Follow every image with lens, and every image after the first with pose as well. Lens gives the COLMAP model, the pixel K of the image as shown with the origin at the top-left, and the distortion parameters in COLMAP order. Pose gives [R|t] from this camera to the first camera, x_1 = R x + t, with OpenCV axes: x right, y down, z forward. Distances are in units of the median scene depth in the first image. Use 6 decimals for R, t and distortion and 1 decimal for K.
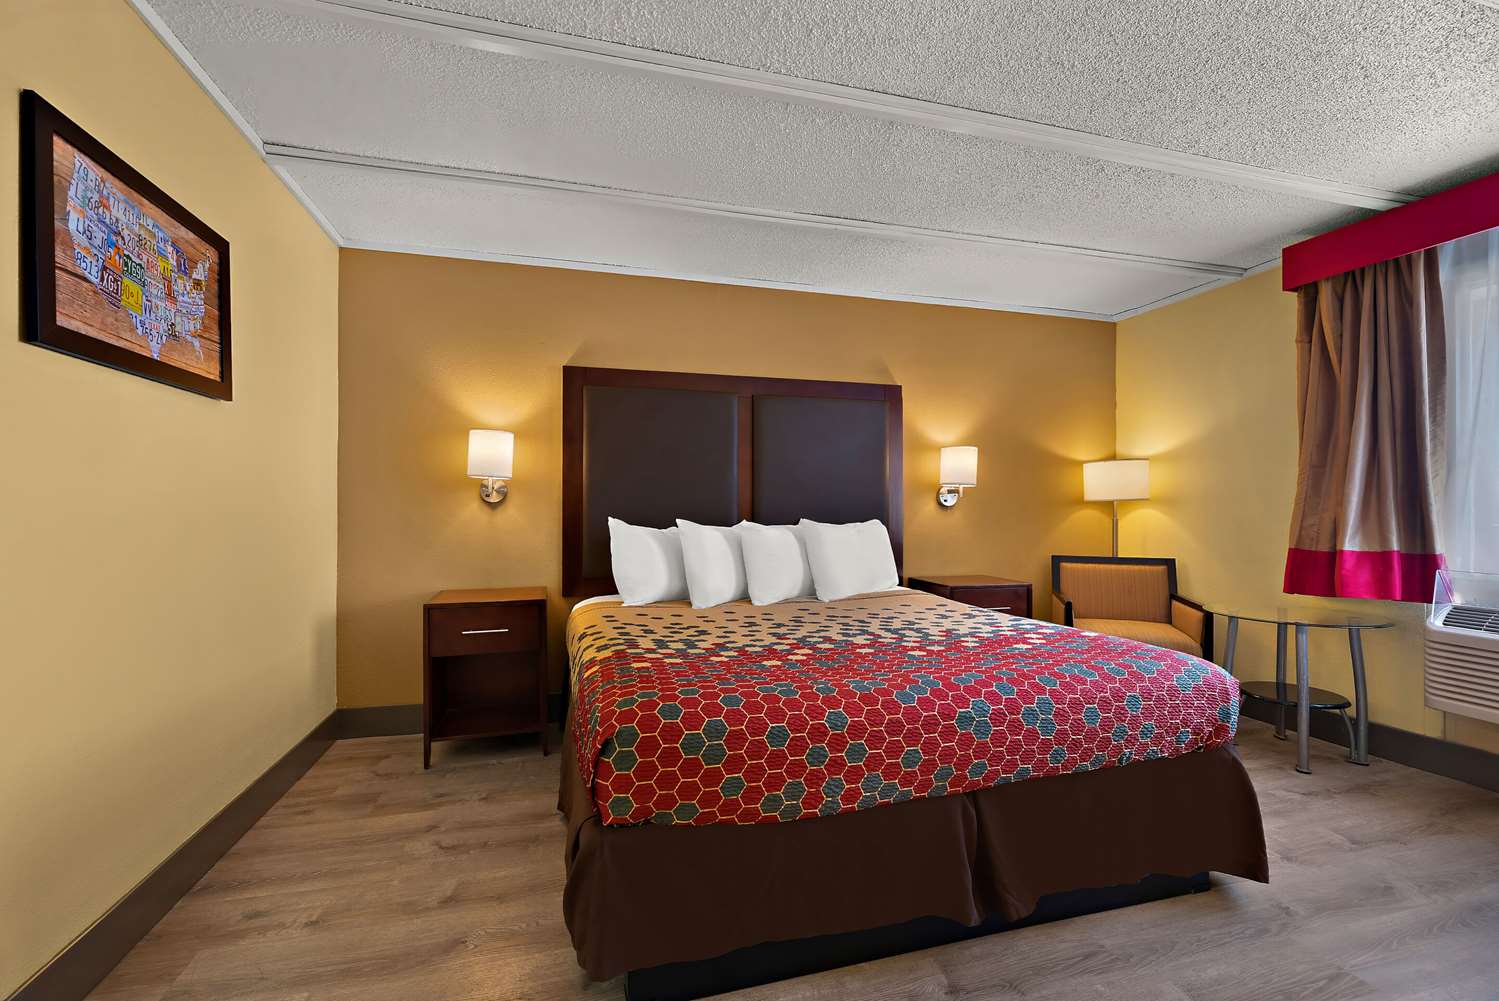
lens RADIAL K [[635.5, 0, 752.9], [0, 635.5, 510.7], [0, 0, 1]] dist [-0.003495, -0.000333]
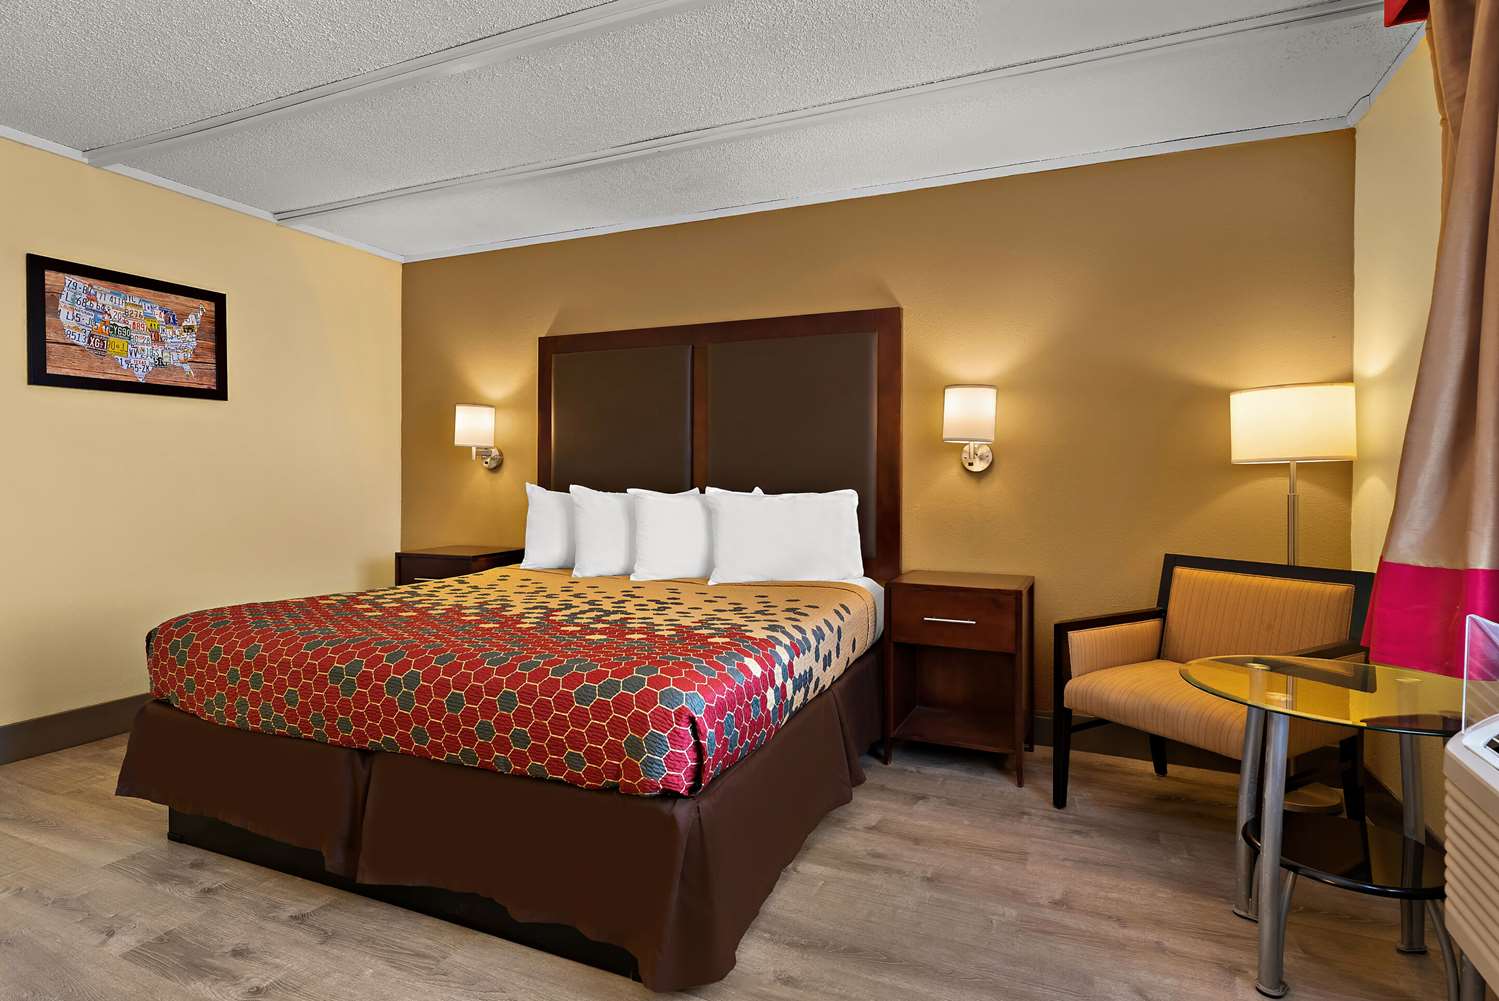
lens RADIAL K [[799.2, 0, 753.1], [0, 799.2, 493.4], [0, 0, 1]] dist [-0.003780, -0.004364]
pose [[0.769051, 0.014543, -0.639021, 0.879576], [-0.006395, 0.999866, 0.015059, 0.005589], [0.639155, -0.007495, 0.769042, 0.228861]]
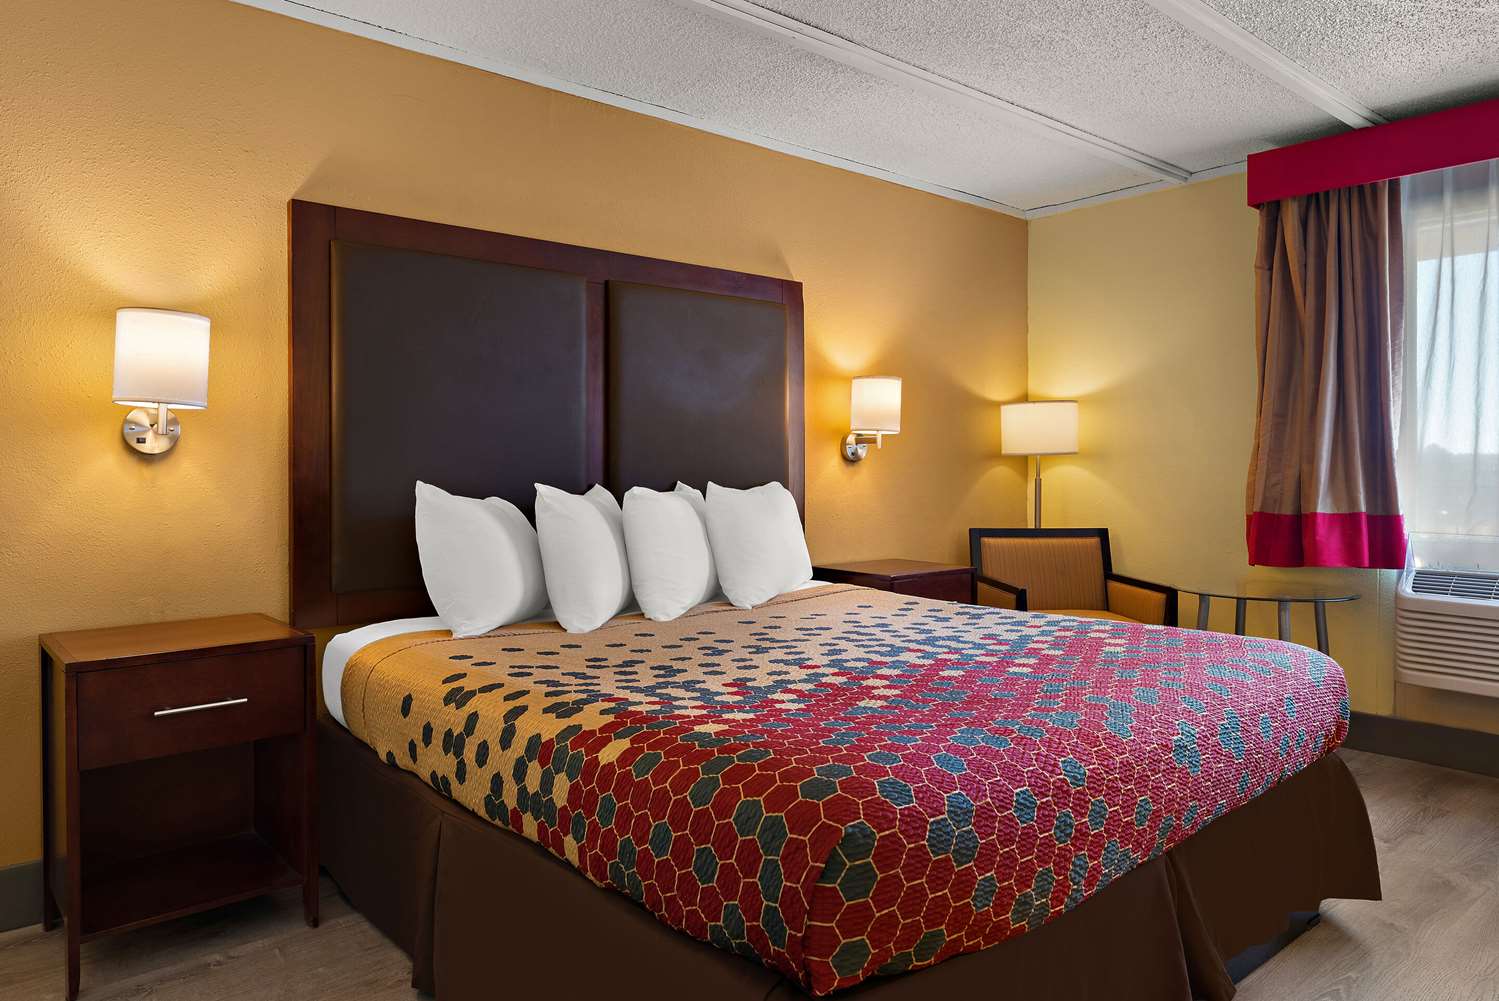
lens RADIAL K [[981.8, 0, 761.0], [0, 981.8, 479.1], [0, 0, 1]] dist [0.002355, 0.003853]
pose [[0.907687, -0.006258, 0.419601, -0.310527], [0.000880, 0.999915, 0.013010, -0.002405], [-0.419647, -0.011439, 0.907615, 0.085658]]
